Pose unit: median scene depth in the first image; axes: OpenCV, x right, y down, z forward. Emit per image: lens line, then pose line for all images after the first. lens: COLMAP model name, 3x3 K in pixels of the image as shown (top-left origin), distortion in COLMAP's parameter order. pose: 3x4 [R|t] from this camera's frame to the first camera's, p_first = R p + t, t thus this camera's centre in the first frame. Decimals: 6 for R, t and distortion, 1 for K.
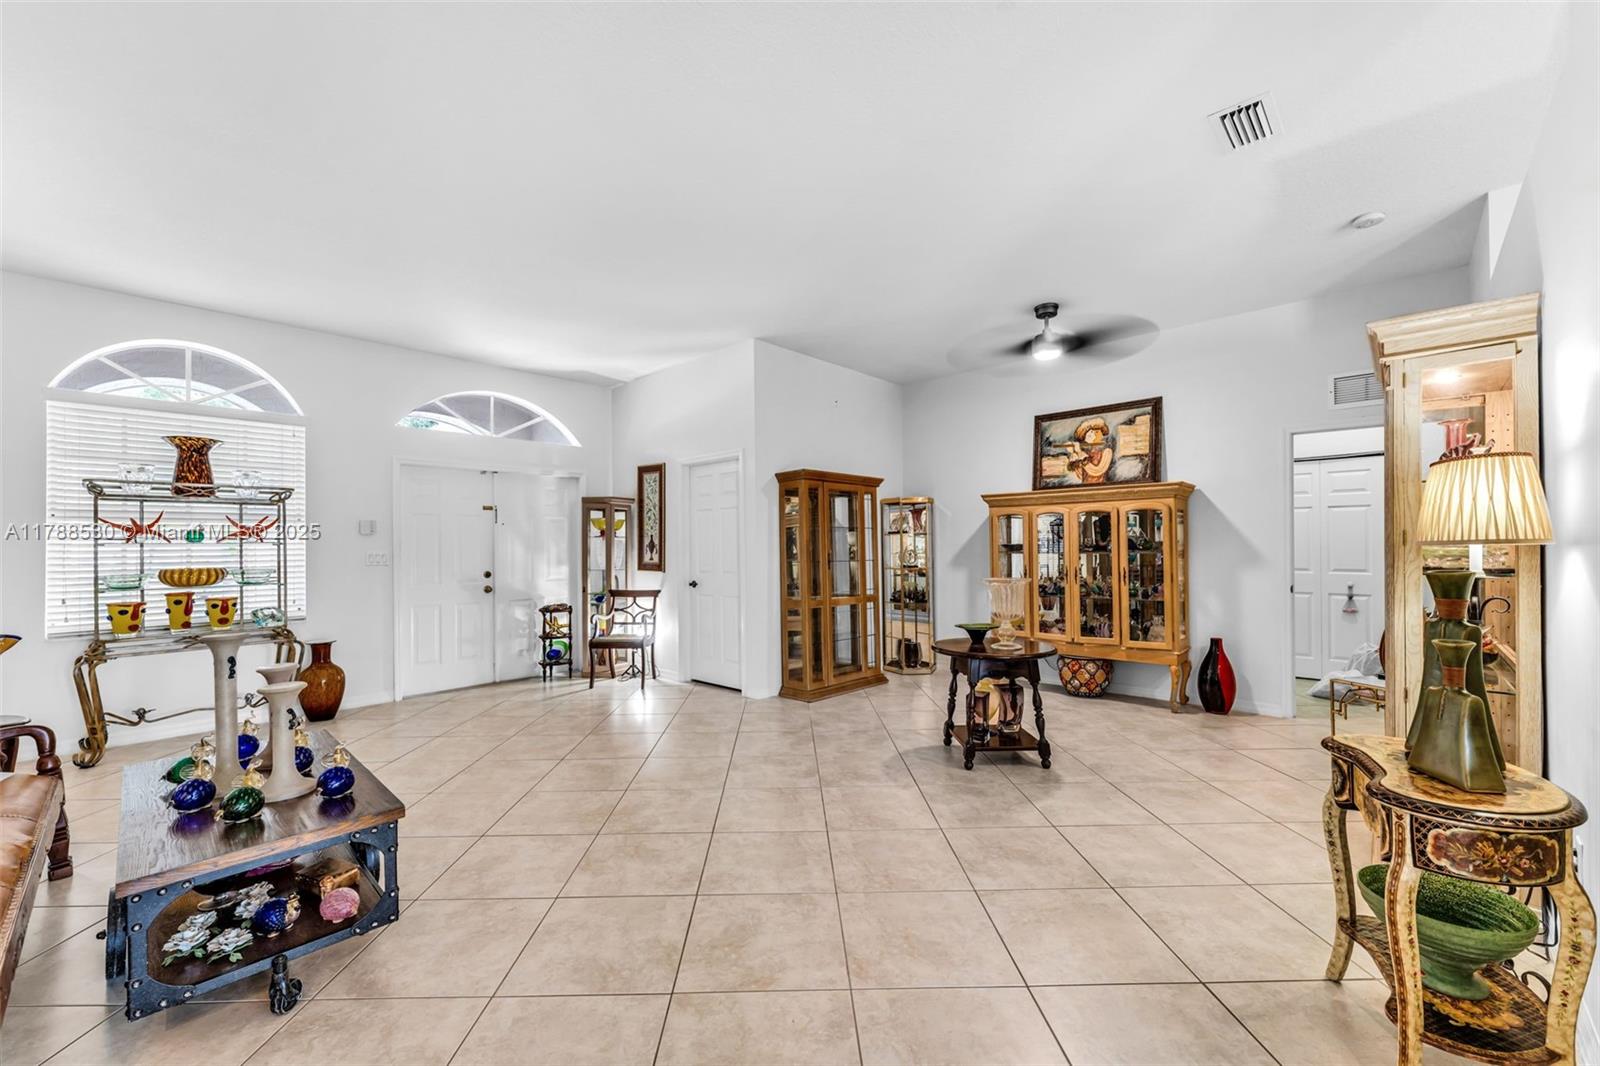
lens RADIAL K [[654.1, 0, 797.1], [0, 654.1, 545.3], [0, 0, 1]] dist [-0.001330, -0.000107]
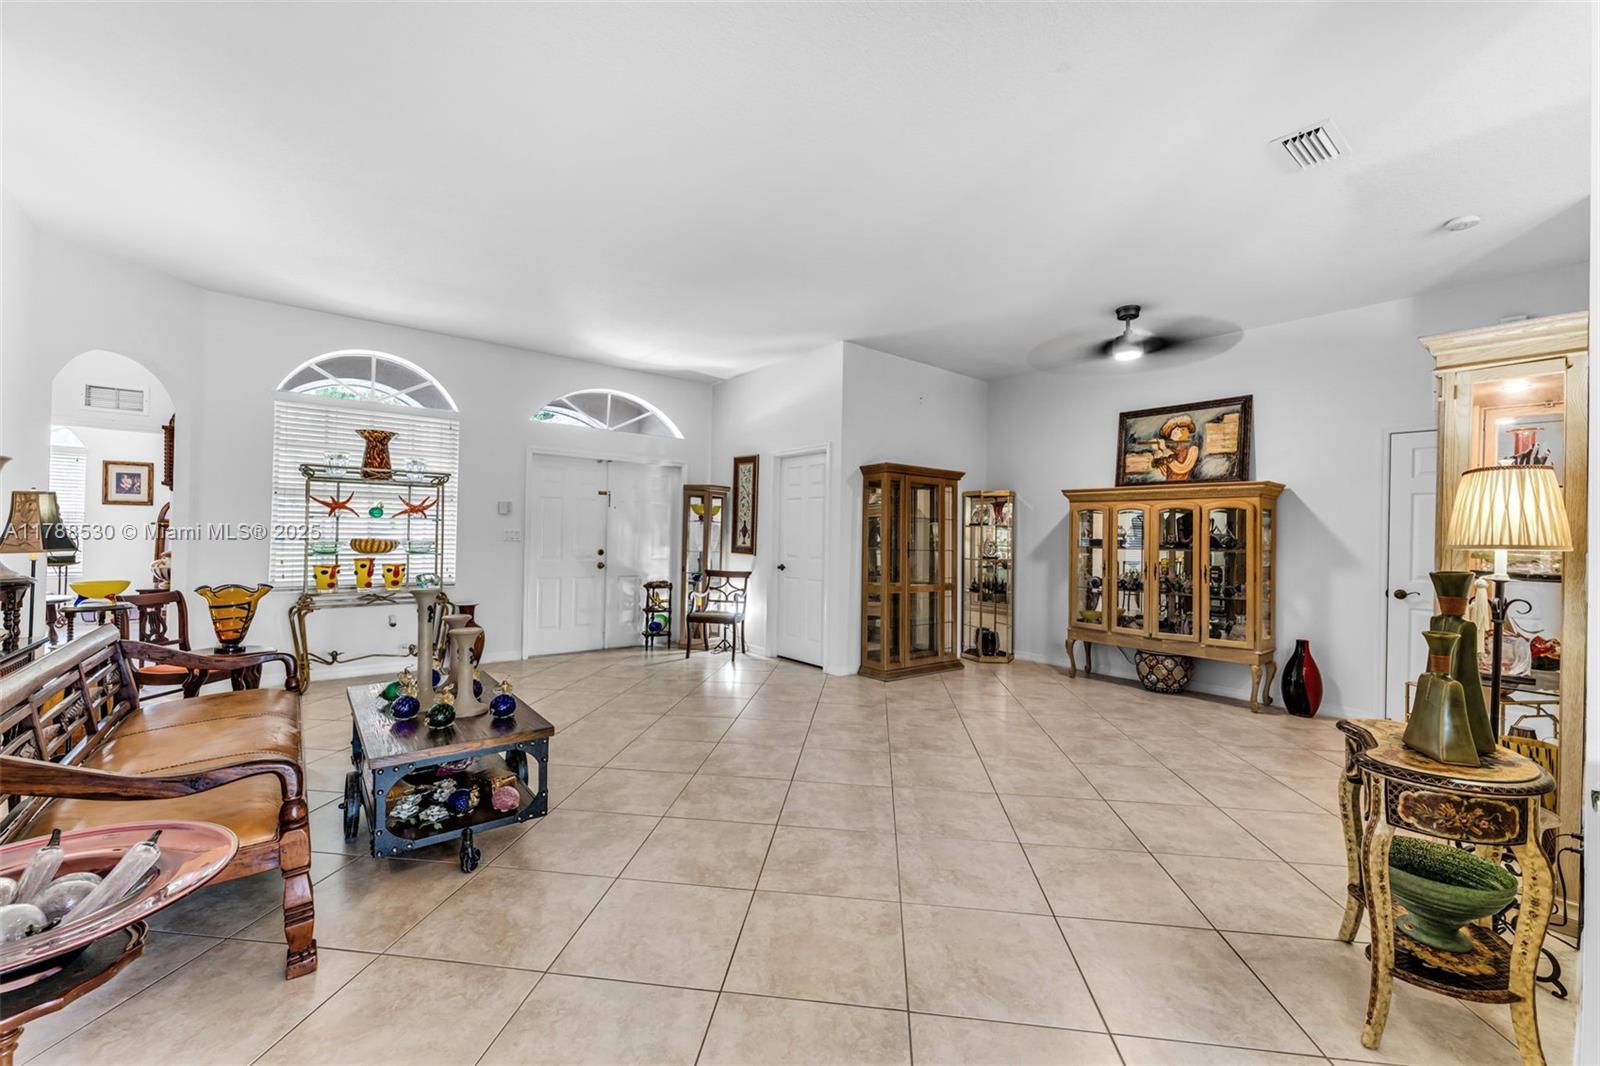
lens RADIAL K [[649.0, 0, 795.1], [0, 649.0, 526.5], [0, 0, 1]] dist [-0.010778, -0.000053]
pose [[0.990064, 0.027005, -0.138000, 0.017700], [-0.028504, 0.999554, -0.008904, 0.001741], [0.137698, 0.012749, 0.990392, -0.108761]]
